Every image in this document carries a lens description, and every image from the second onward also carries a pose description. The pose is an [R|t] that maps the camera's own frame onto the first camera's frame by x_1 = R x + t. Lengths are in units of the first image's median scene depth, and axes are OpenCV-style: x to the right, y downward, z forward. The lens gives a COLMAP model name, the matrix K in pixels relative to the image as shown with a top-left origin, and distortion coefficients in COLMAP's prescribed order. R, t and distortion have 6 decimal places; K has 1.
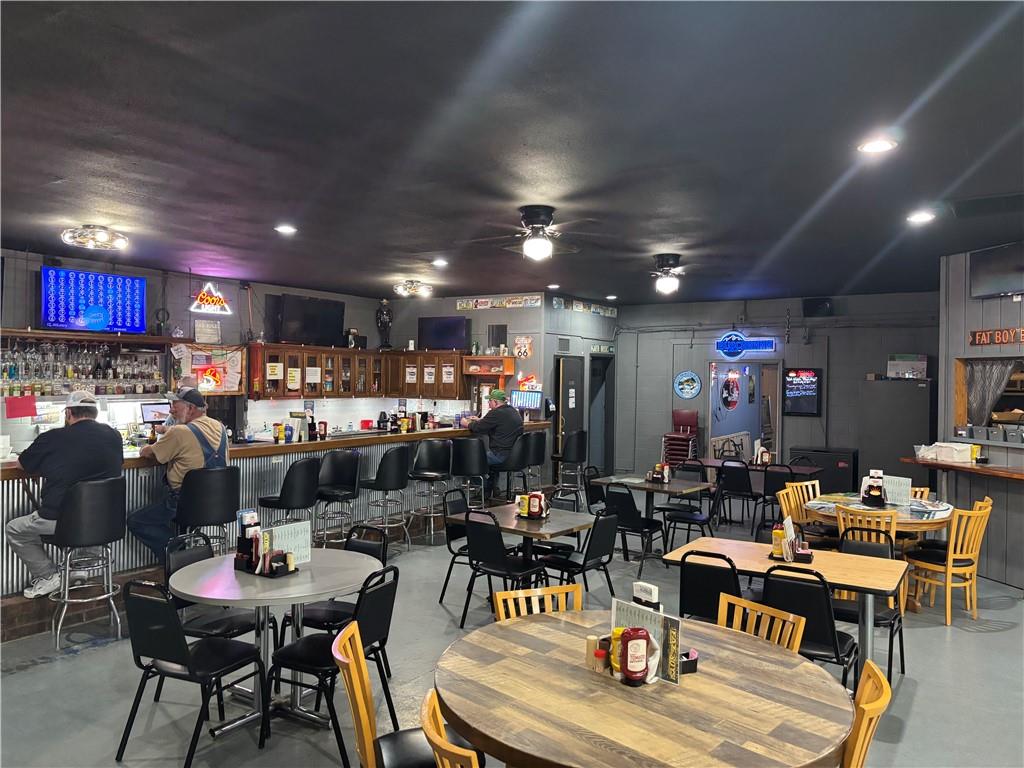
lens RADIAL K [[771.0, 0, 508.1], [0, 771.0, 381.1], [0, 0, 1]] dist [0.042562, -0.024589]
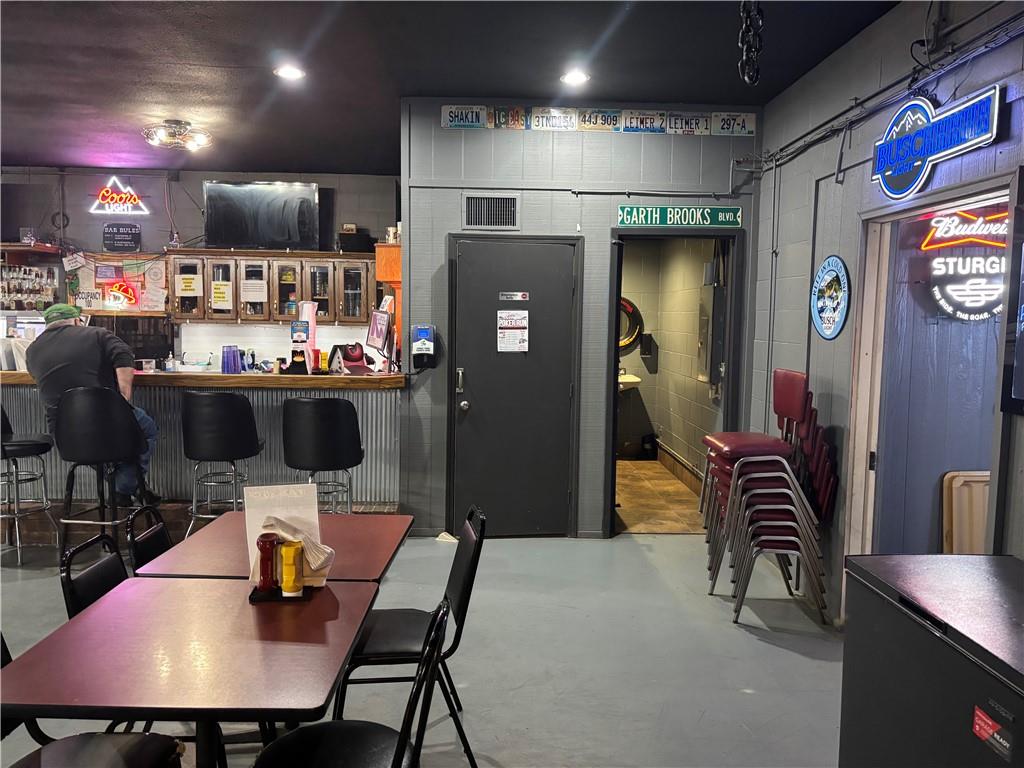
lens RADIAL K [[771.0, 0, 511.8], [0, 771.0, 379.5], [0, 0, 1]] dist [0.042562, -0.024589]
pose [[0.575183, 0.065983, -0.815360, 0.501930], [-0.010944, 0.997273, 0.072985, 0.020007], [0.817952, -0.033056, 0.574336, 0.815003]]
